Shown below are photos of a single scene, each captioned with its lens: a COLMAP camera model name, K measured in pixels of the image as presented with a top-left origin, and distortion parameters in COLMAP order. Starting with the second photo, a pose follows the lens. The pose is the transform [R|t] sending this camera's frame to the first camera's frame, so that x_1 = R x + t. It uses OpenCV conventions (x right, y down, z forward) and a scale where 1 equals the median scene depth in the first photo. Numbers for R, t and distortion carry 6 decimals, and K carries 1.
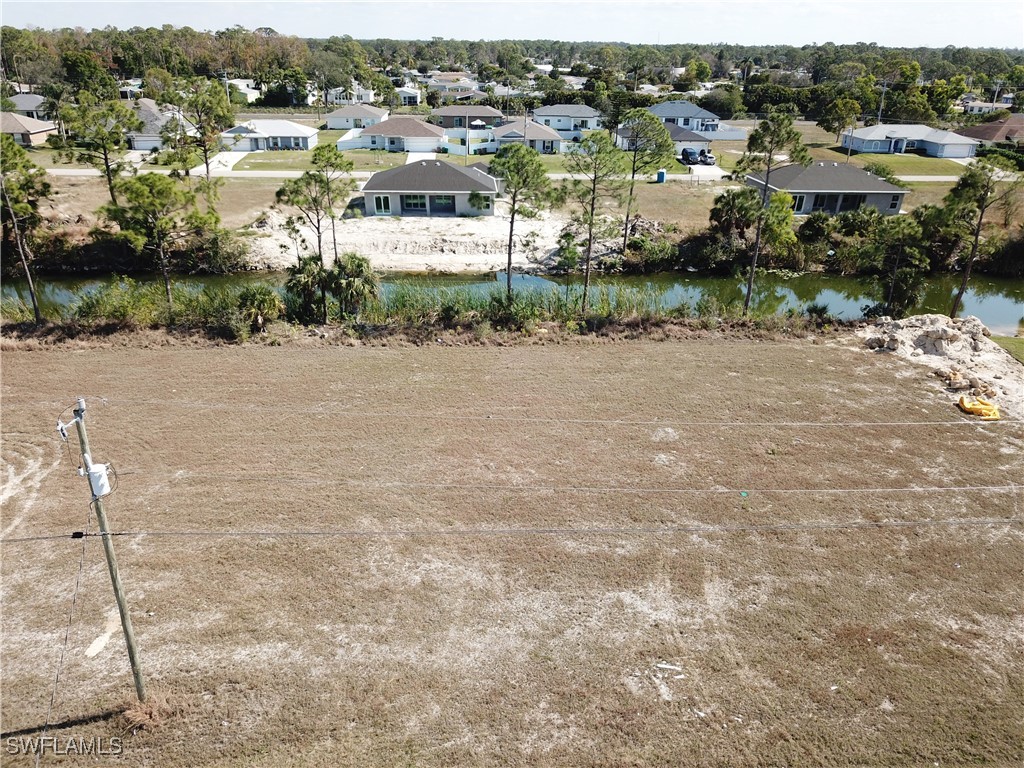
lens RADIAL K [[784.7, 0, 513.7], [0, 784.7, 389.2], [0, 0, 1]] dist [0.005121, 0.003341]
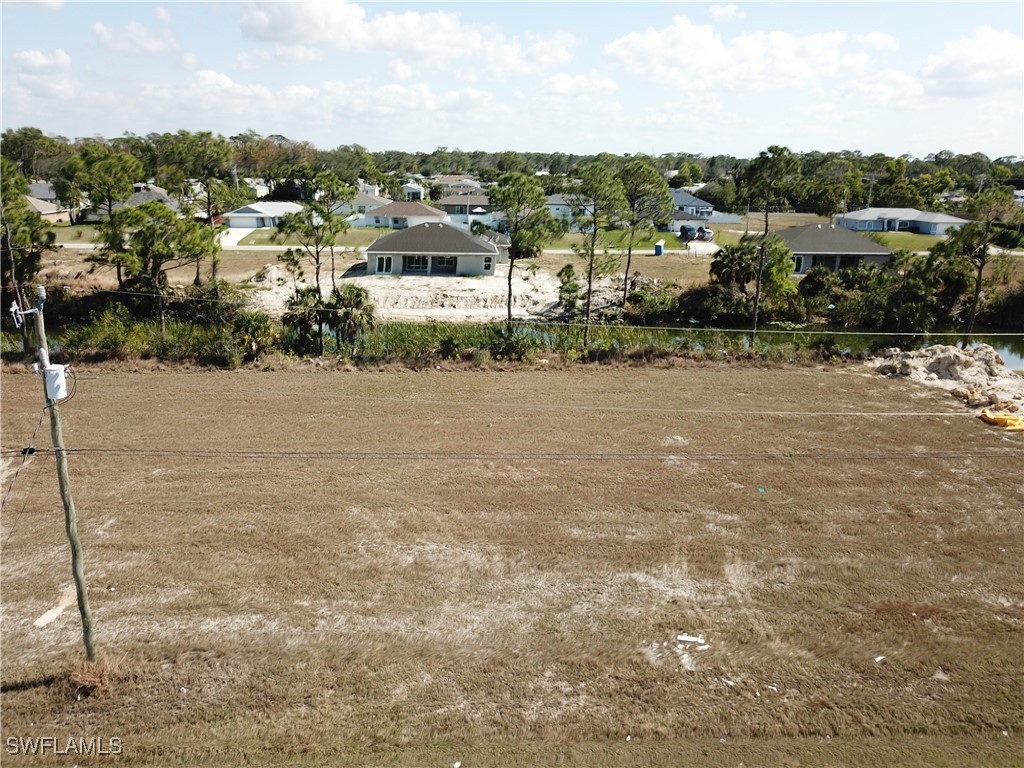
lens RADIAL K [[784.7, 0, 513.7], [0, 784.7, 387.9], [0, 0, 1]] dist [0.005121, 0.003341]
pose [[0.999999, -0.001163, -0.000057, -0.000935], [0.001146, 0.991198, -0.132385, 0.113218], [0.000210, 0.132385, 0.991198, 0.049956]]
